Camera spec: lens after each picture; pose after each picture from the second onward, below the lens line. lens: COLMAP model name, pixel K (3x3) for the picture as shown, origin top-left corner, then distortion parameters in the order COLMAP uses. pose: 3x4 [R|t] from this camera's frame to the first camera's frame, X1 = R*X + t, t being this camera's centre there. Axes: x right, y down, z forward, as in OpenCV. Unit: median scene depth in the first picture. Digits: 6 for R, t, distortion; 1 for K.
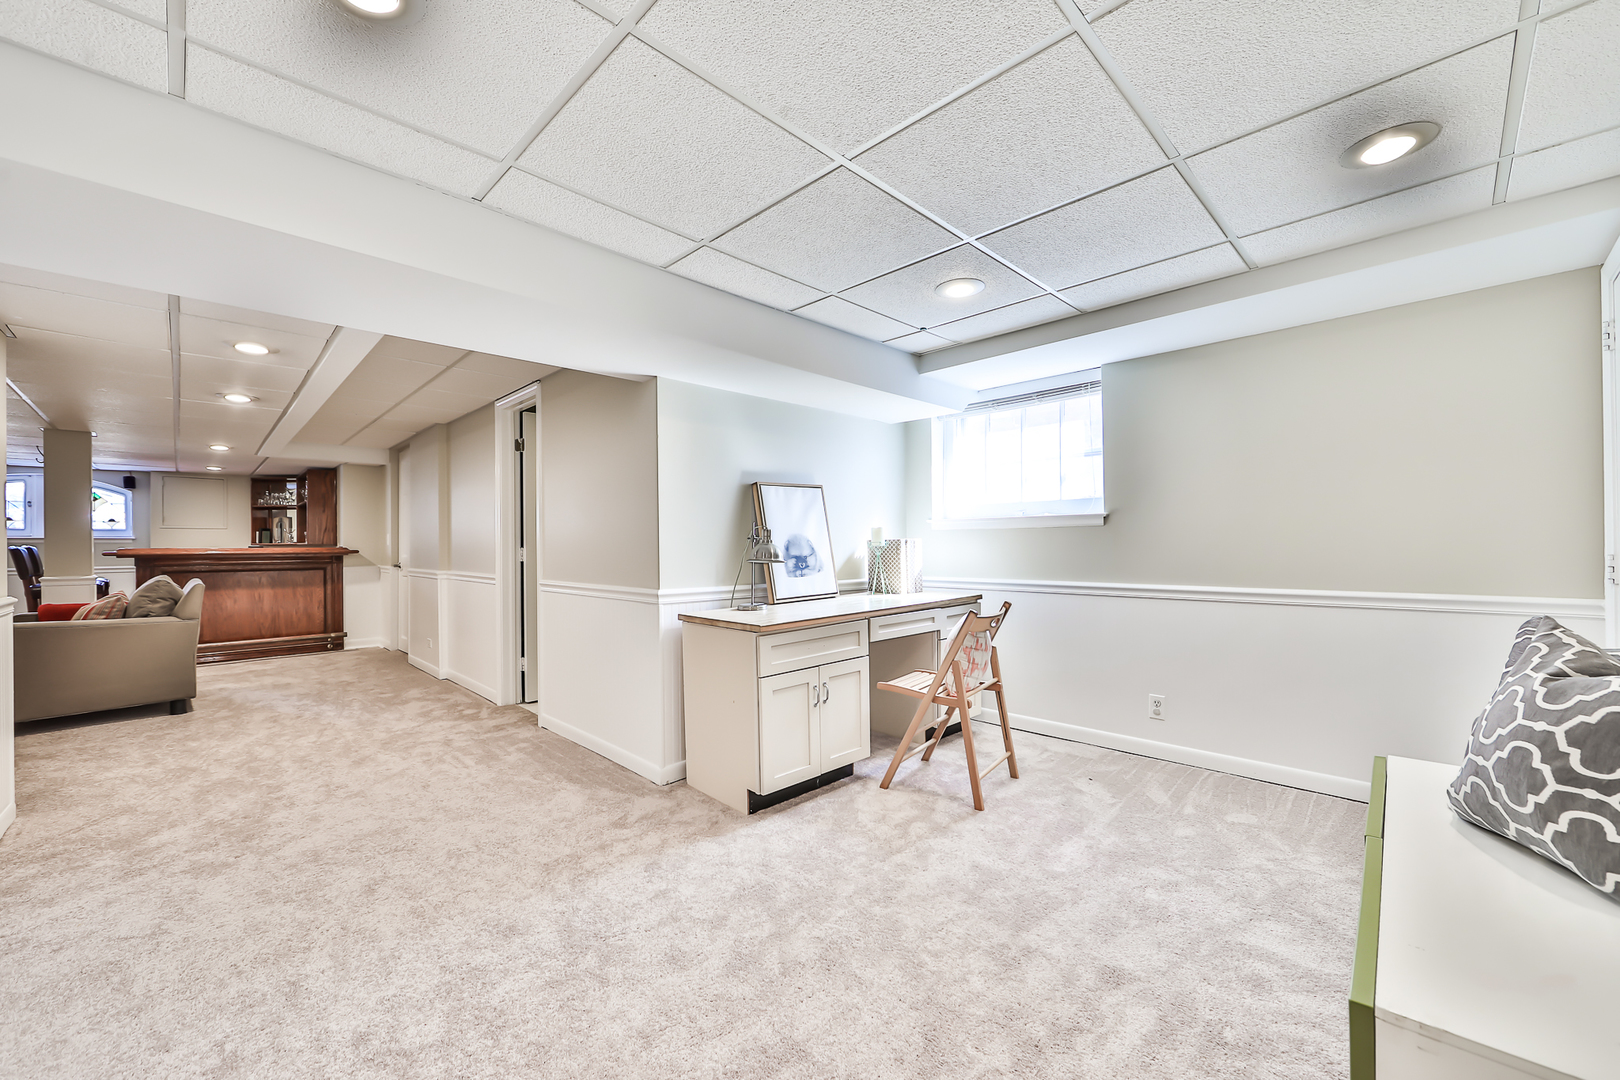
lens RADIAL K [[638.2, 0, 811.6], [0, 638.2, 542.3], [0, 0, 1]] dist [-0.015126, 0.003332]
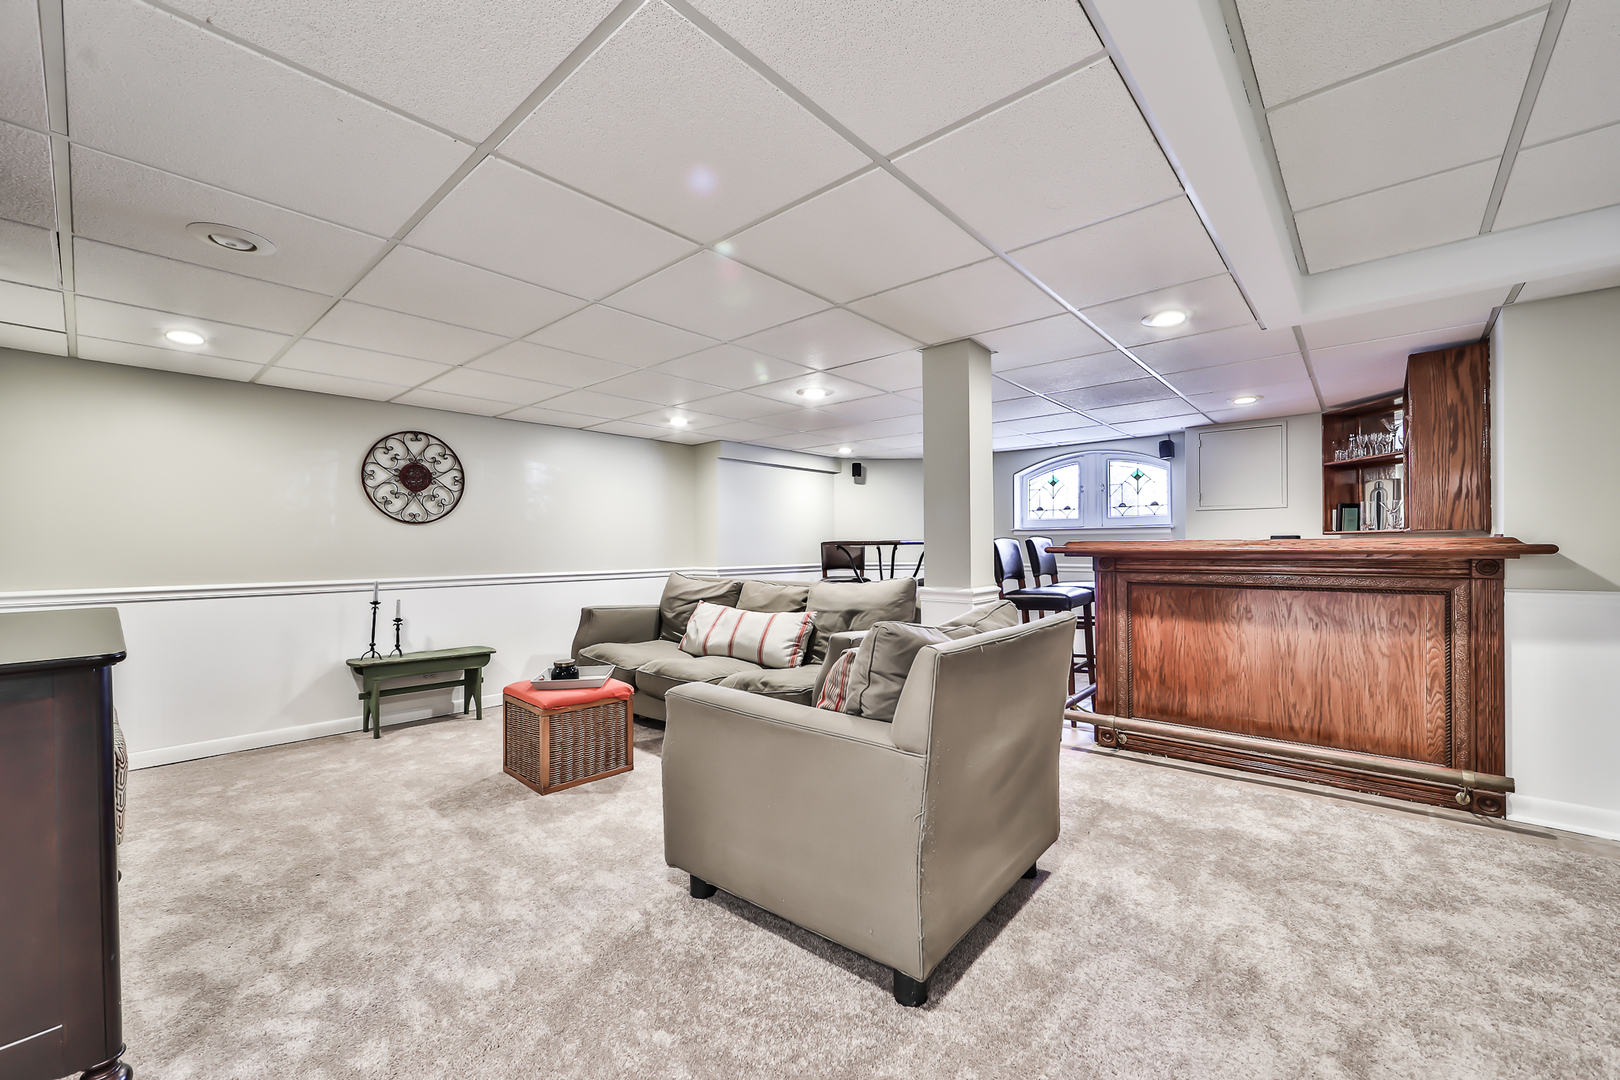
lens RADIAL K [[638.2, 0, 812.4], [0, 638.2, 545.4], [0, 0, 1]] dist [-0.015126, 0.003332]
pose [[0.062158, 0.002829, -0.998062, -0.394929], [0.014953, 0.999881, 0.003766, 0.006162], [0.997954, -0.015158, 0.062108, 0.568106]]
